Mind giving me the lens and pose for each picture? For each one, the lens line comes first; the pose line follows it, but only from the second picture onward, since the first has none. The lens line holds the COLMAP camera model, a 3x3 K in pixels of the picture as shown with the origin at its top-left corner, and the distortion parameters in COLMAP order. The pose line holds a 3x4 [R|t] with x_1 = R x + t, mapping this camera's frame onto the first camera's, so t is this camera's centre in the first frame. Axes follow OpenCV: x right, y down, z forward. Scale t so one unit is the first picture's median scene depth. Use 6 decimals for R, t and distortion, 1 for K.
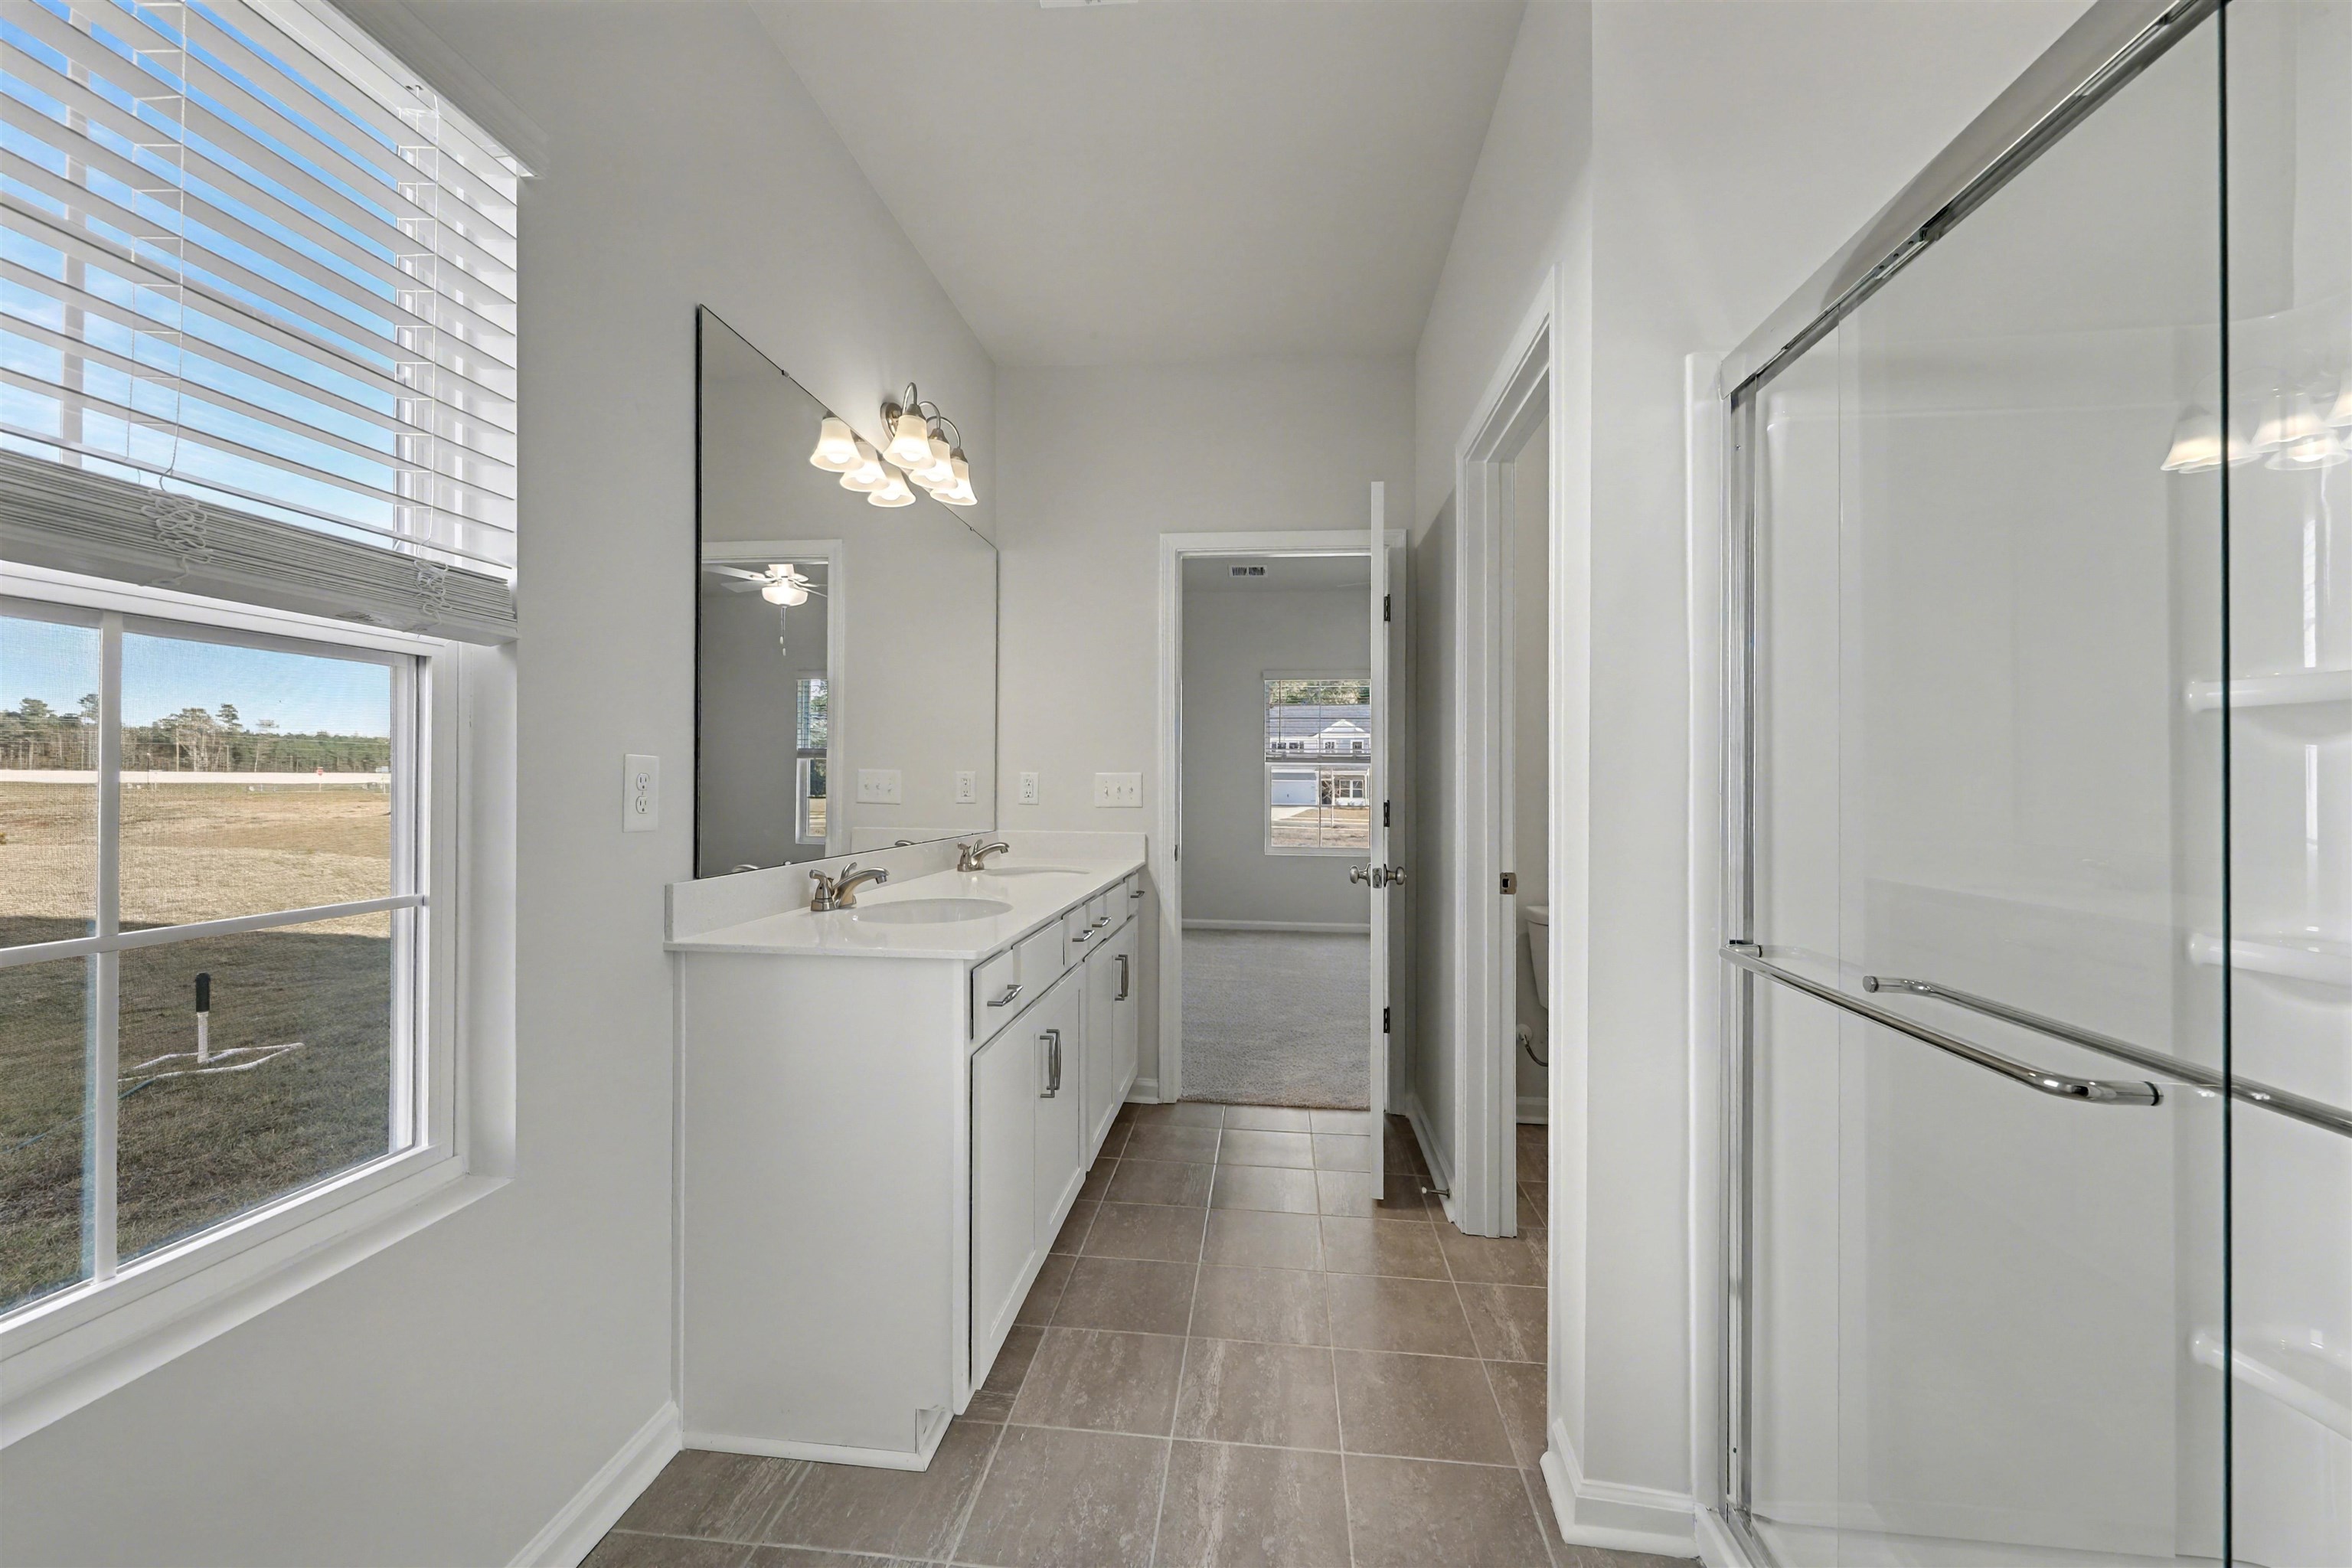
lens RADIAL K [[937.6, 0, 1172.1], [0, 937.6, 779.7], [0, 0, 1]] dist [-0.000914, 0.000002]
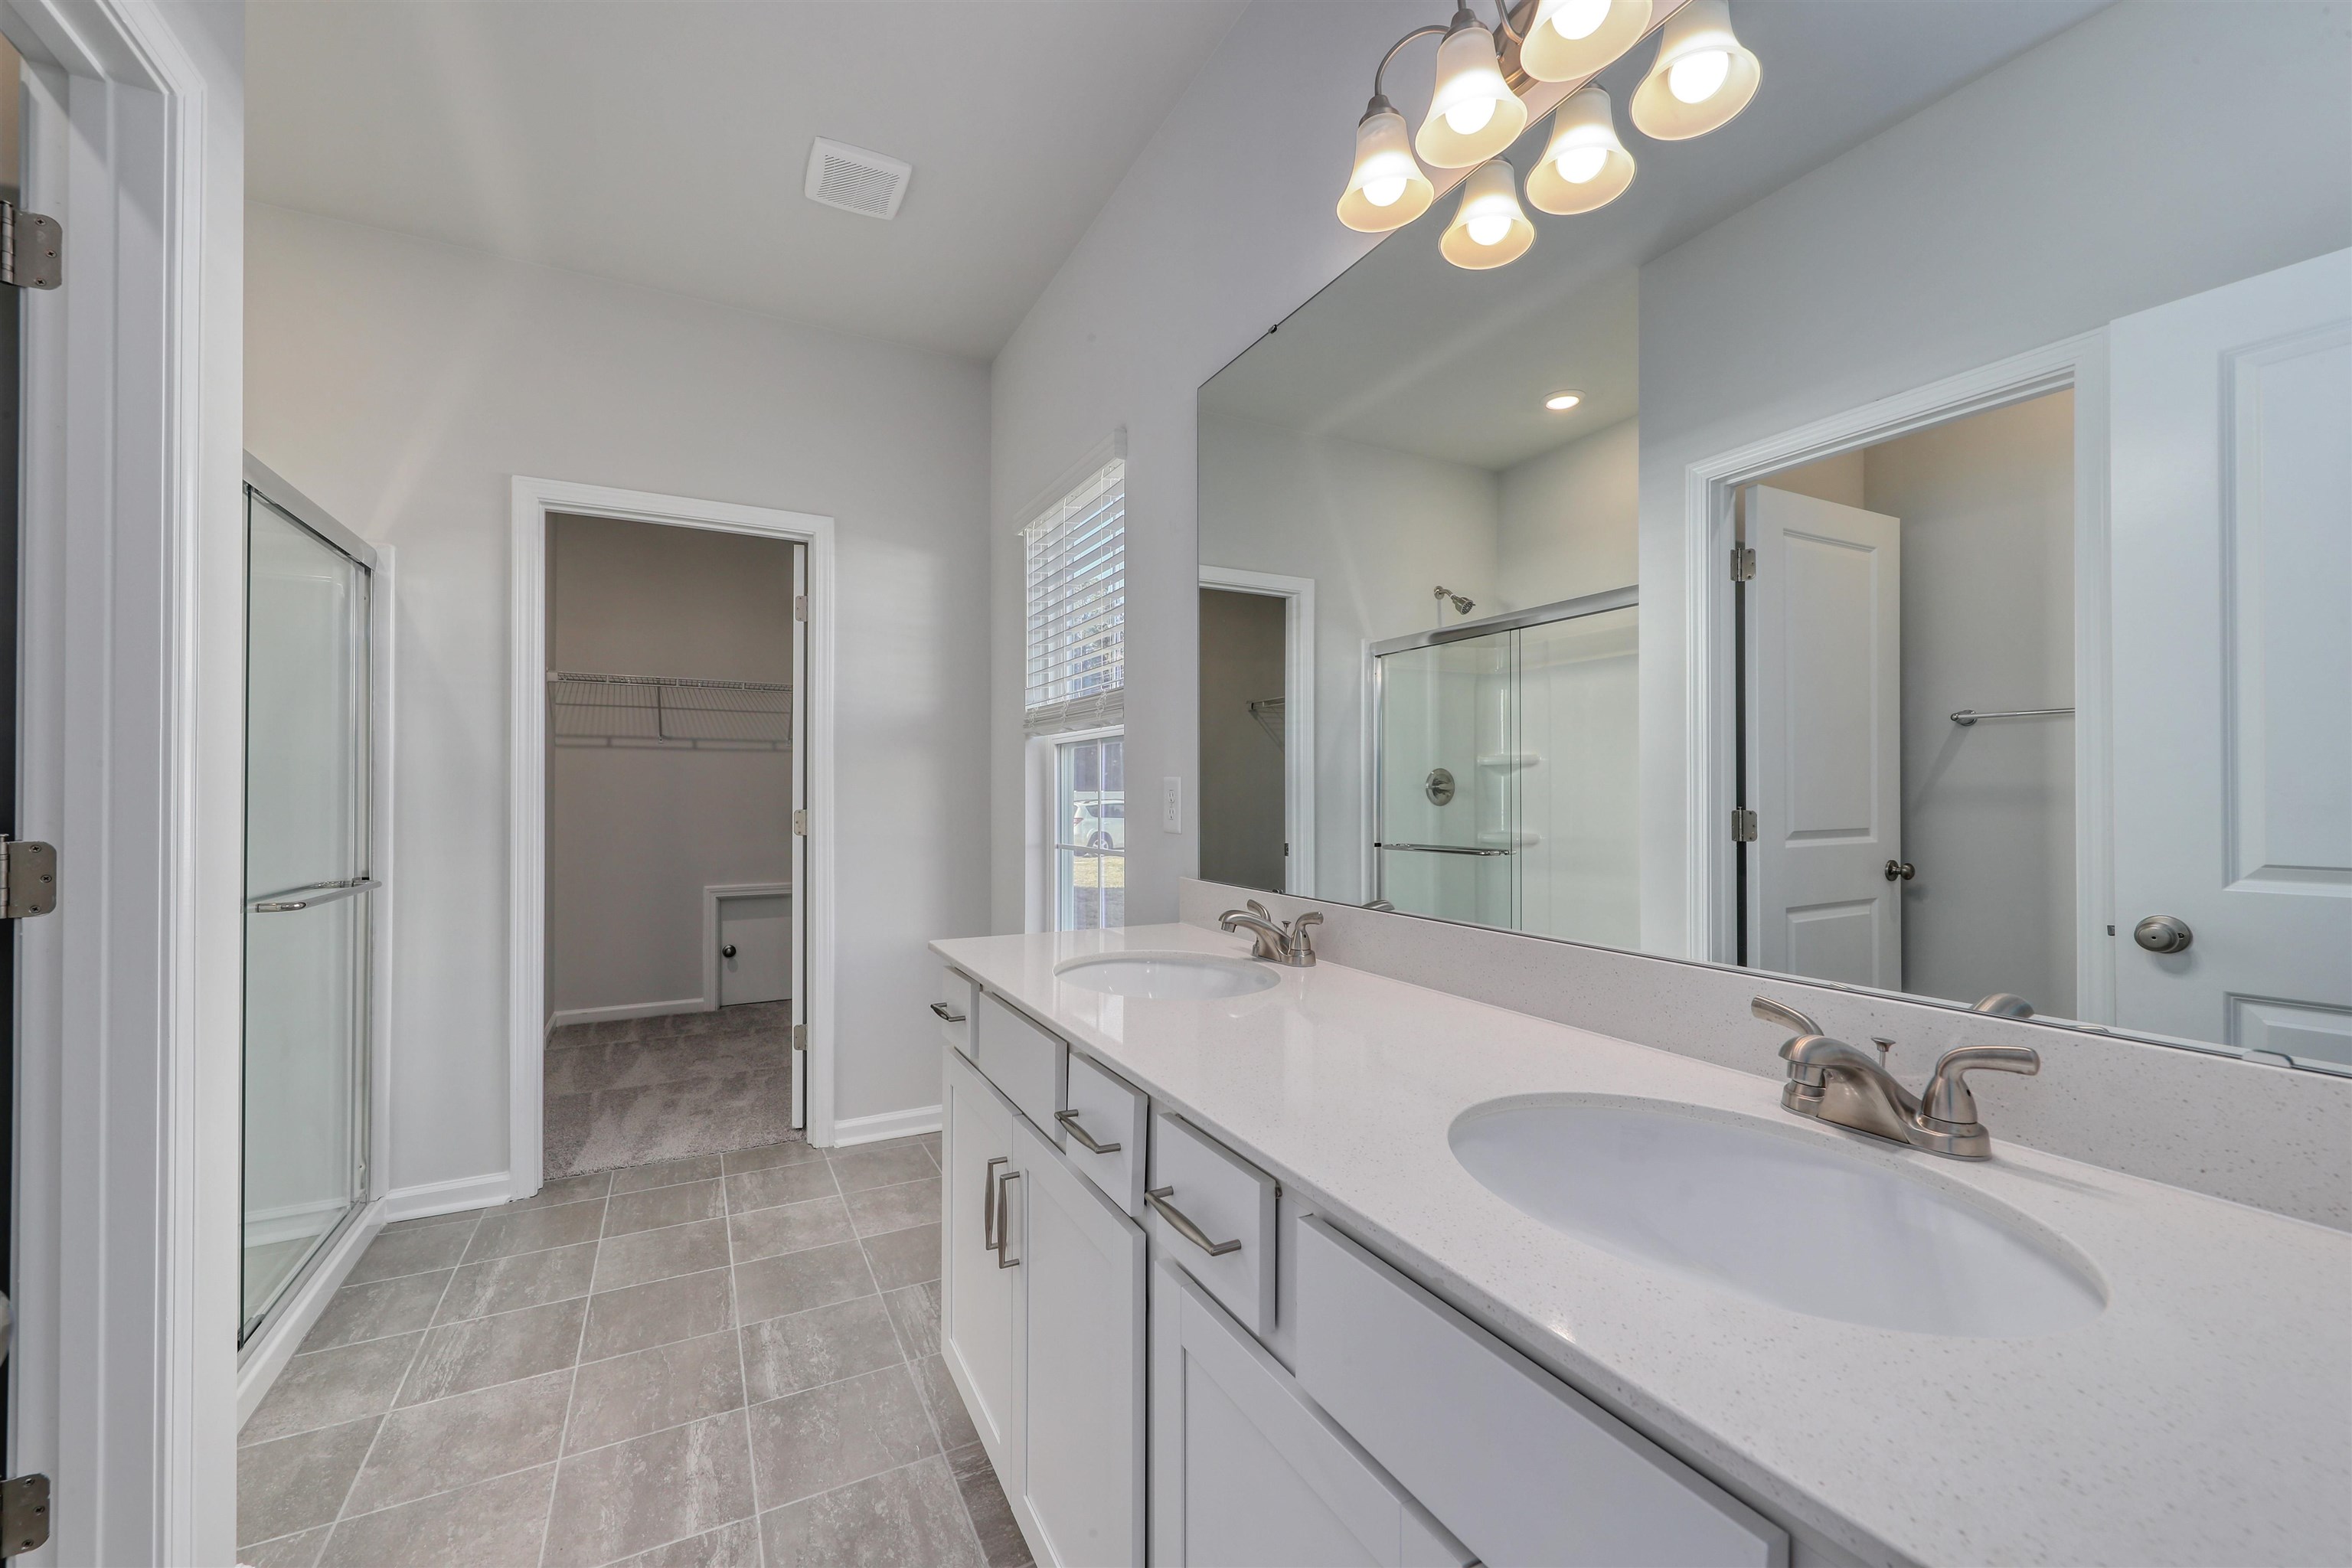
lens RADIAL K [[937.6, 0, 1182.6], [0, 937.6, 788.4], [0, 0, 1]] dist [-0.000914, 0.000002]
pose [[-0.825089, -0.006746, -0.564963, 0.185861], [-0.000992, 0.999944, -0.010491, 0.002754], [0.565002, -0.008095, -0.825050, 2.076742]]
